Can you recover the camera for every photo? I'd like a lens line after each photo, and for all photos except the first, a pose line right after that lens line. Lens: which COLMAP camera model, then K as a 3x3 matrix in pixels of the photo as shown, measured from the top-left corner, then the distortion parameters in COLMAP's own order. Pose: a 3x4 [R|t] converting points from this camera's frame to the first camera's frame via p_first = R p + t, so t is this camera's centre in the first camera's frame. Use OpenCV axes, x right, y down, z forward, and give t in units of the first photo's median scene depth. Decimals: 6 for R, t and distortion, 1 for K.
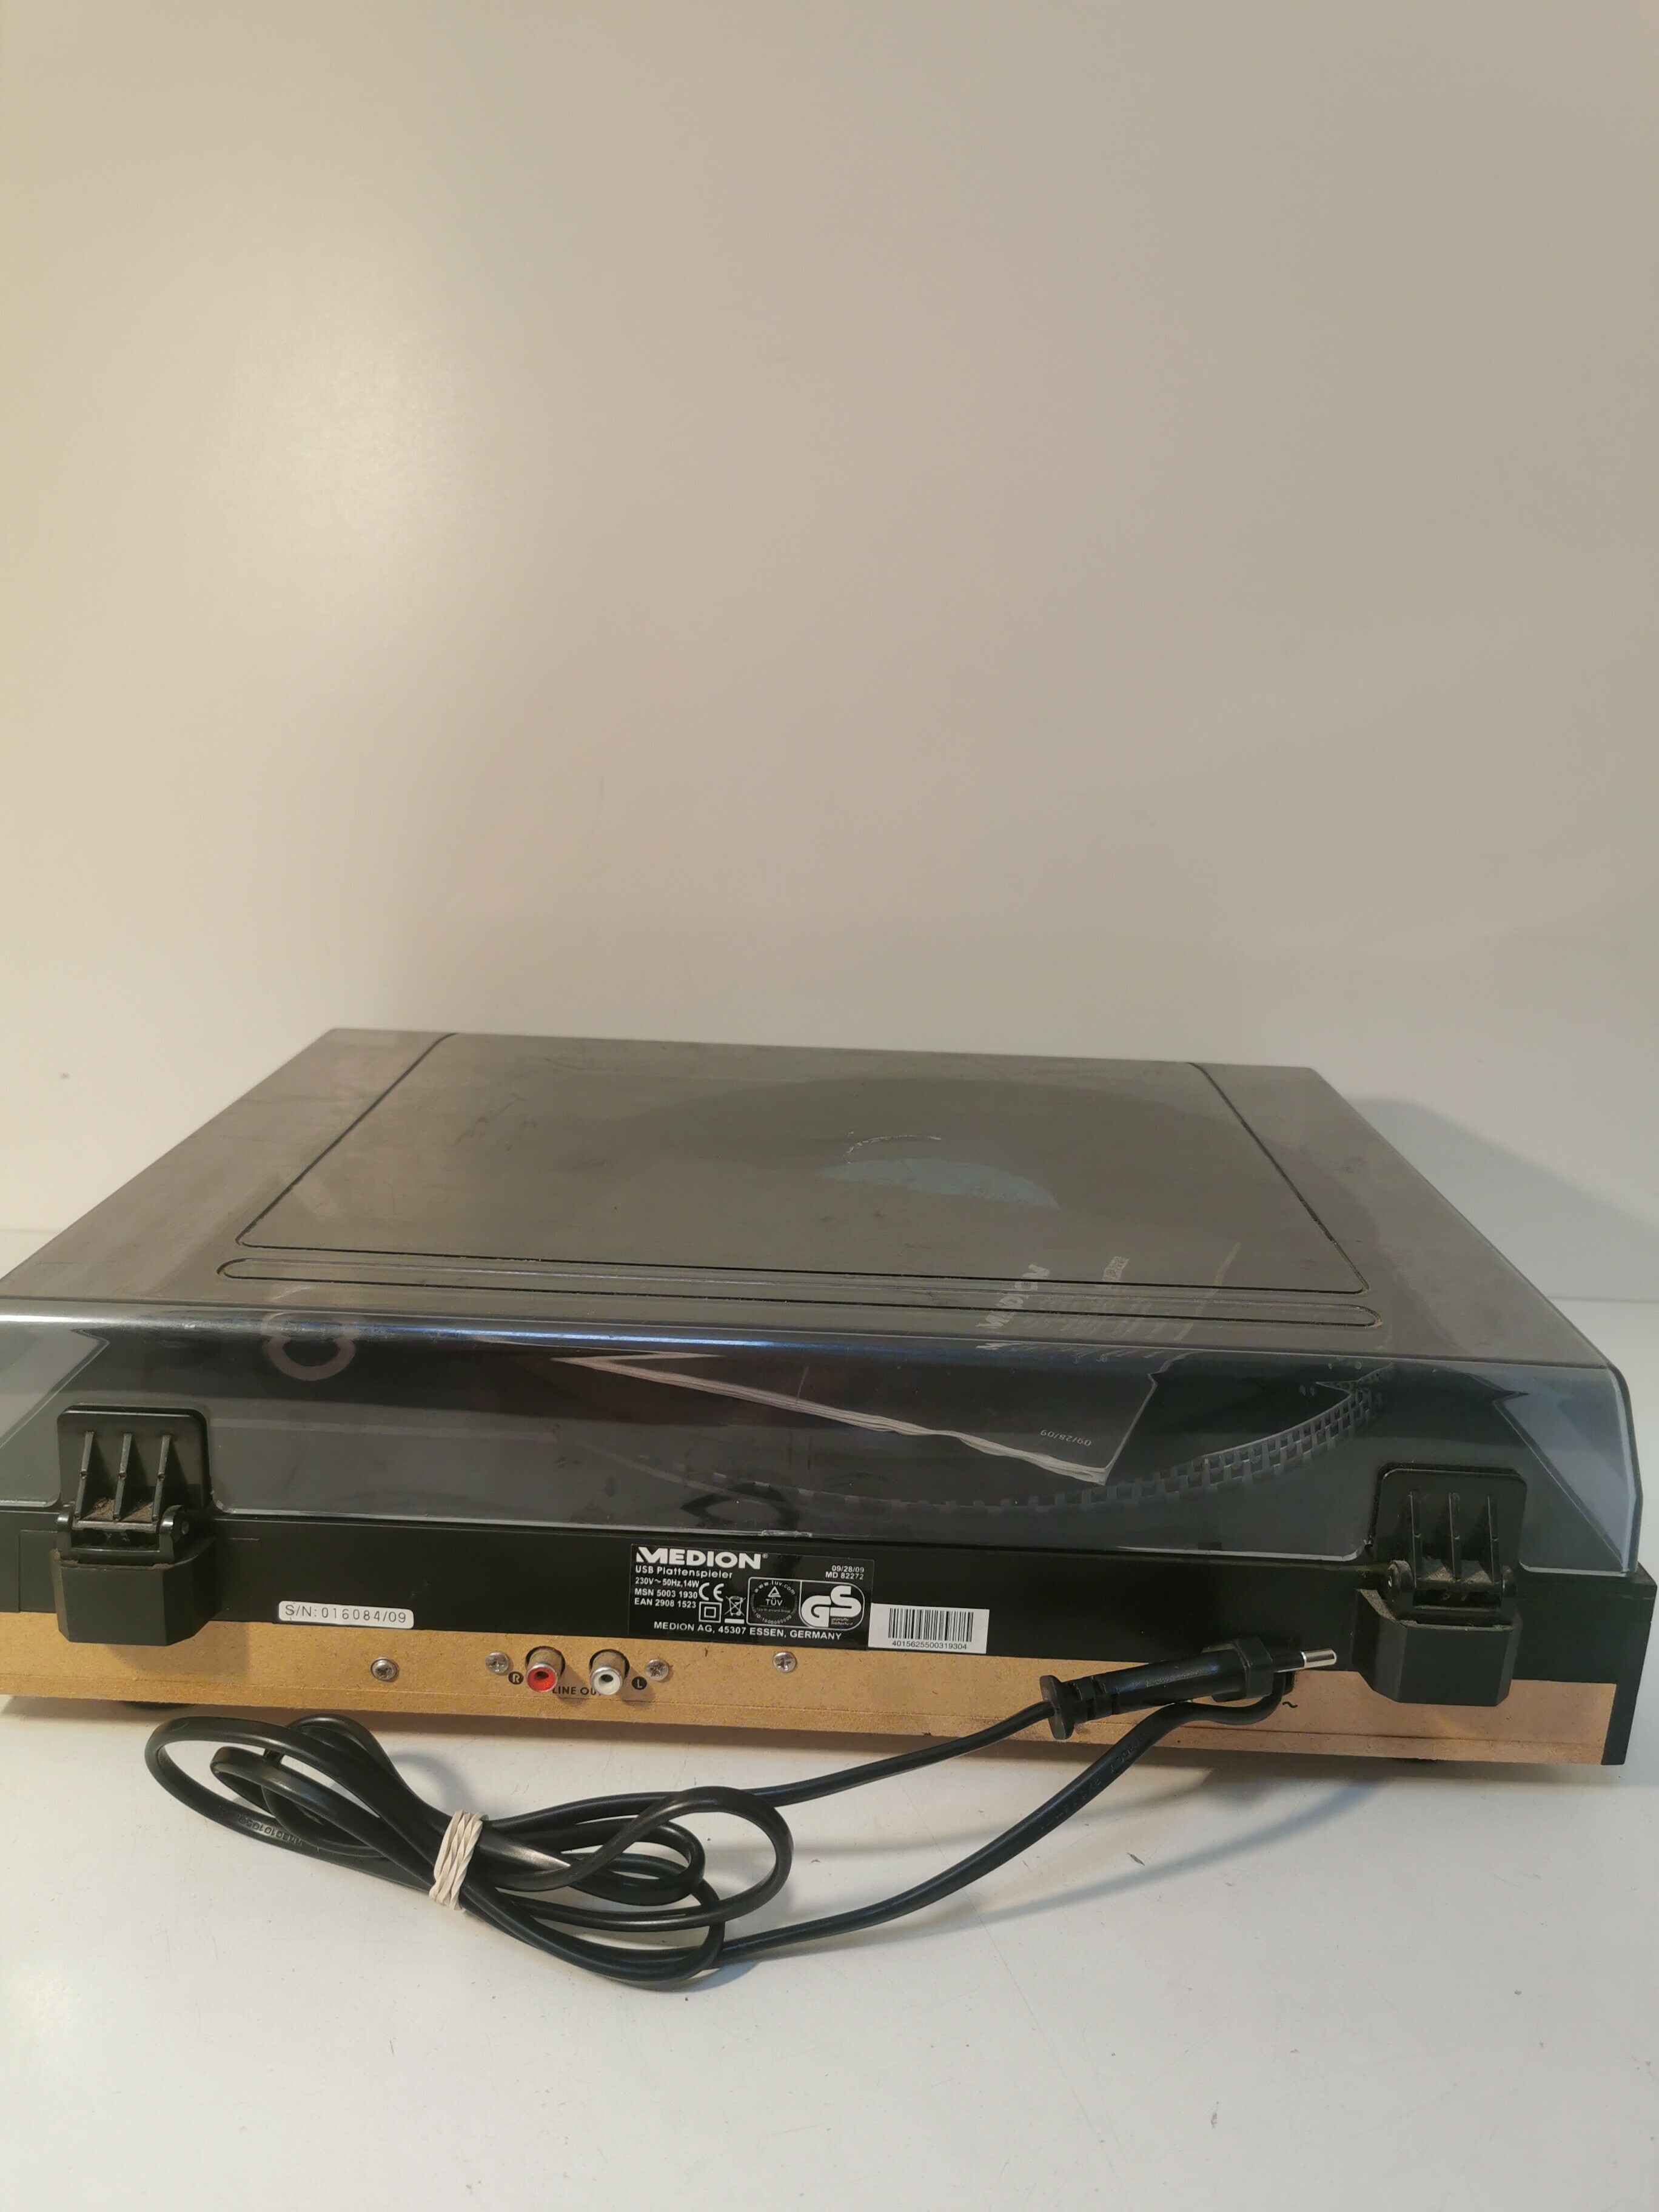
lens RADIAL K [[1738.4, 0, 828.9], [0, 1738.4, 1096.8], [0, 0, 1]] dist [-0.047471, -0.006064]
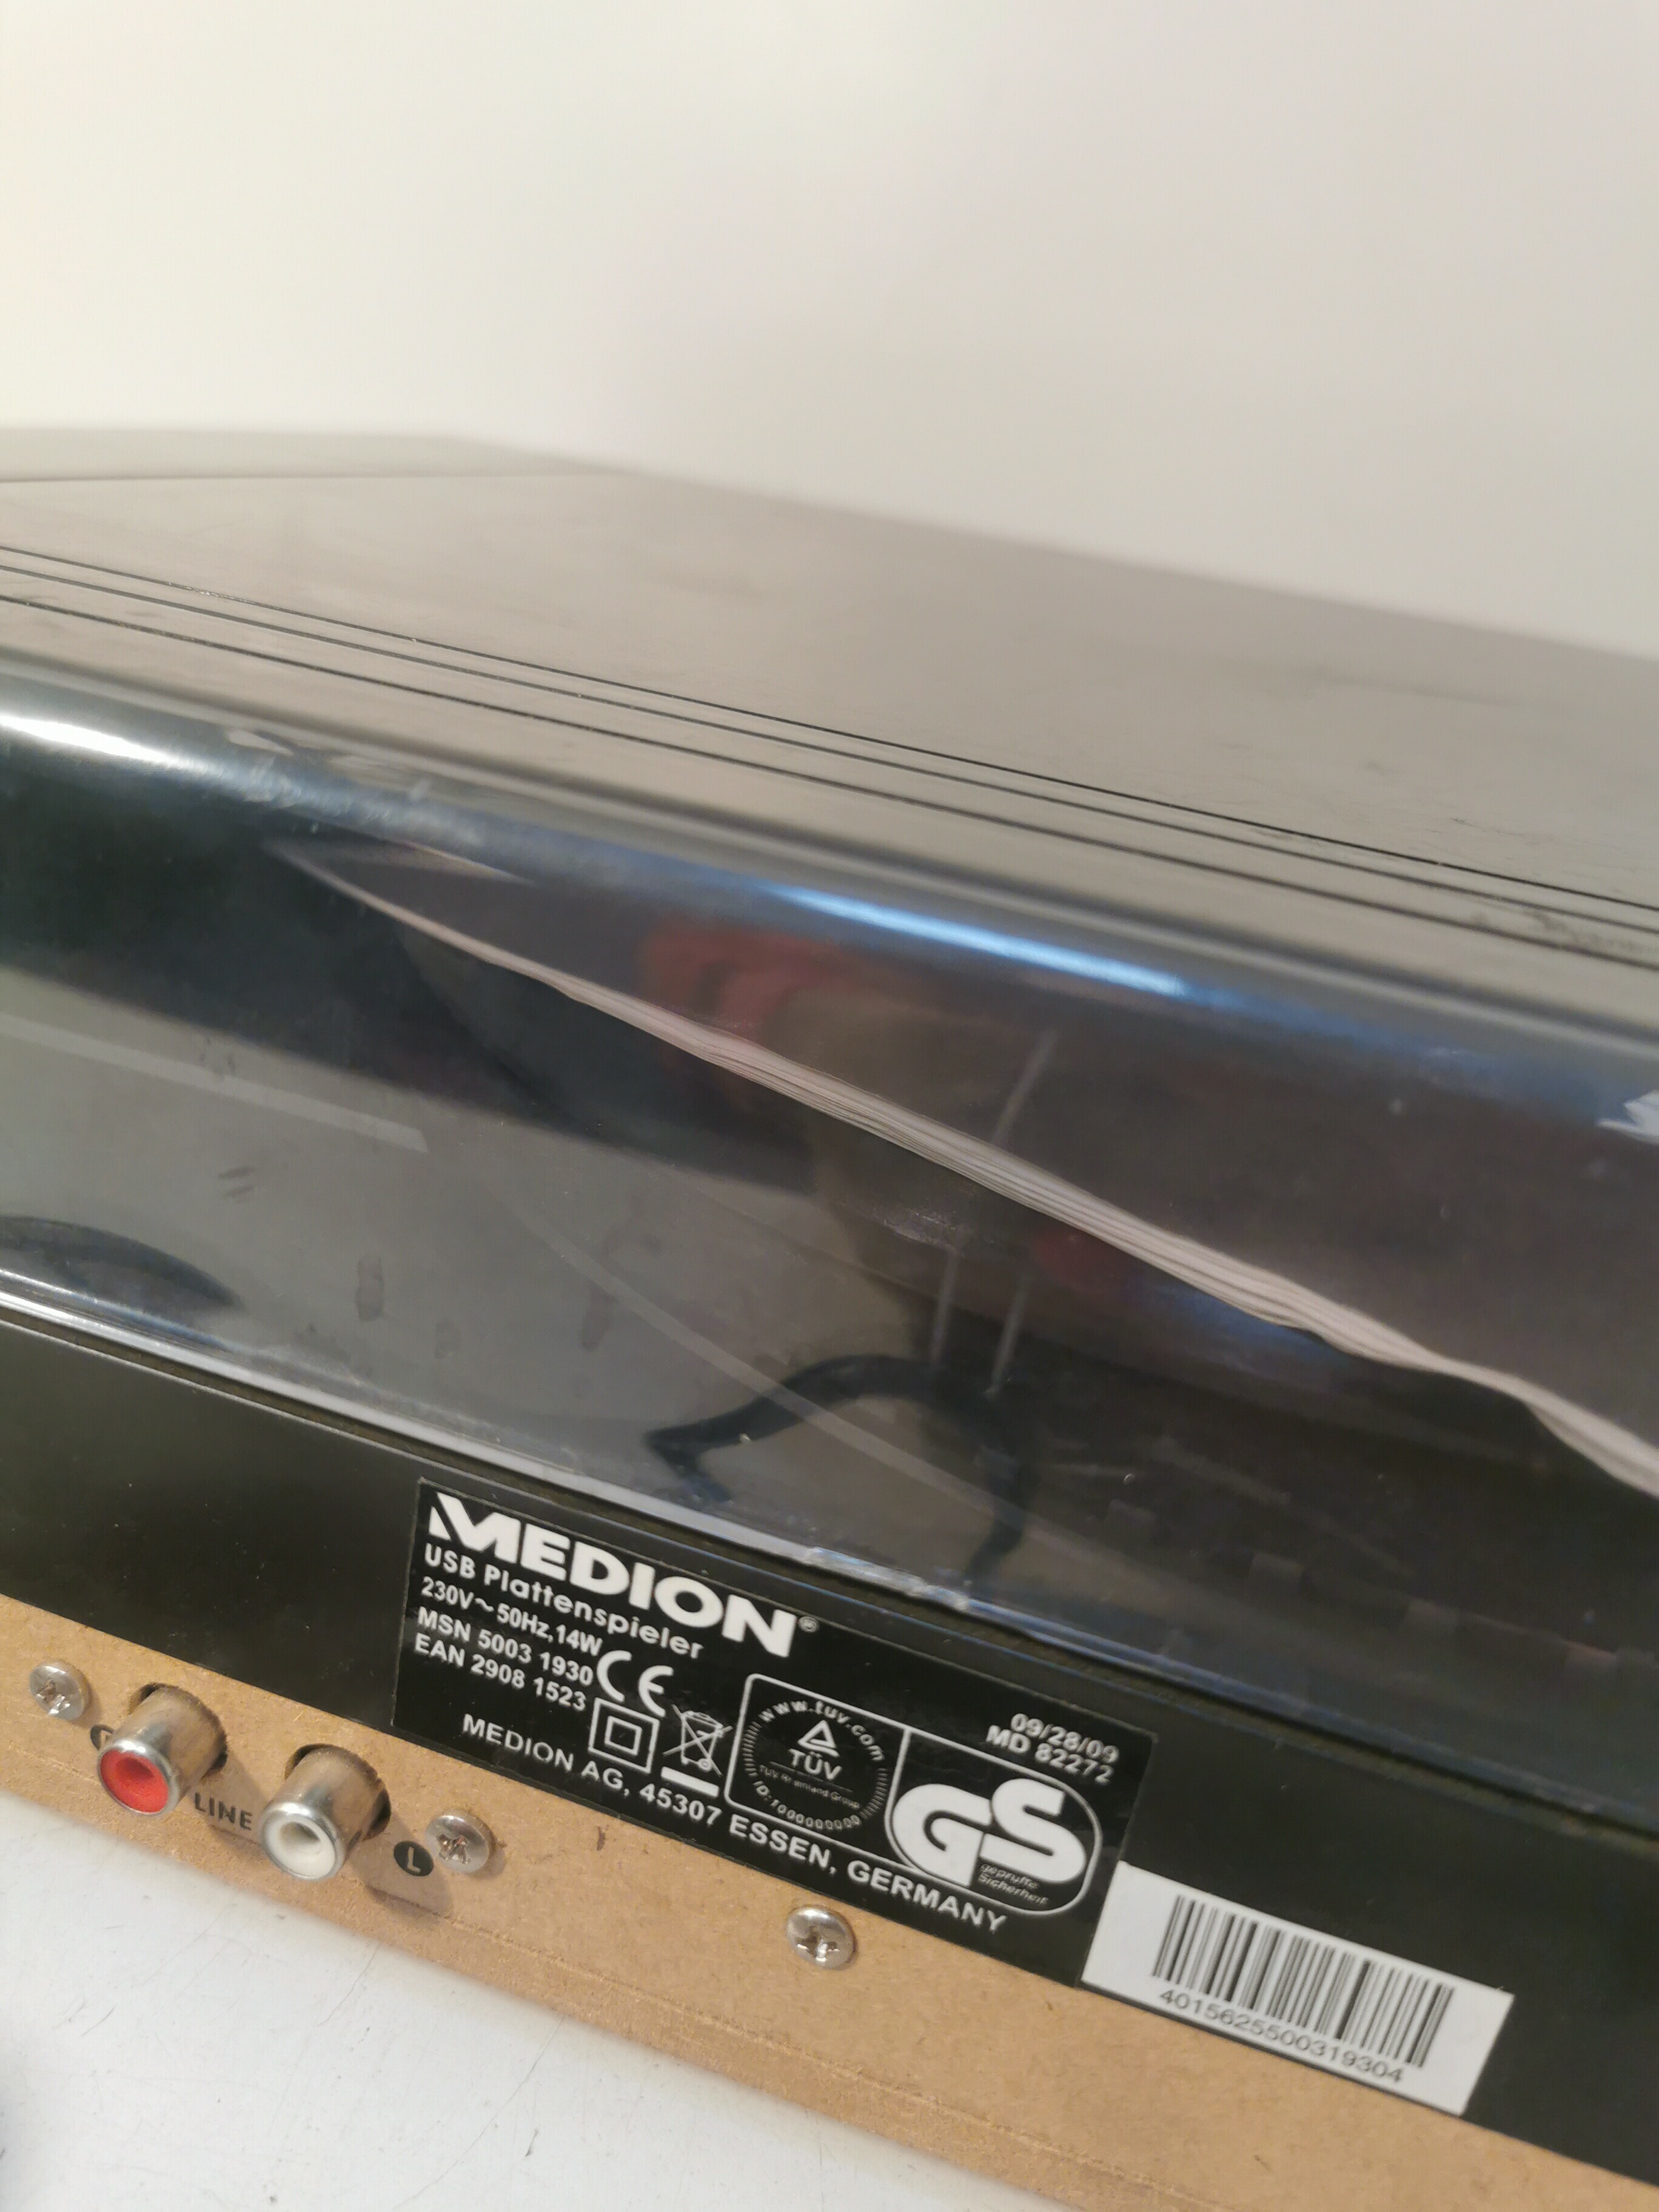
lens RADIAL K [[1738.4, 0, 823.7], [0, 1738.4, 1111.6], [0, 0, 1]] dist [-0.047471, -0.006064]
pose [[0.951455, 0.204194, -0.230300, 0.017839], [-0.181175, 0.976437, 0.117247, 0.138922], [0.248814, -0.069830, 0.966031, 0.706223]]
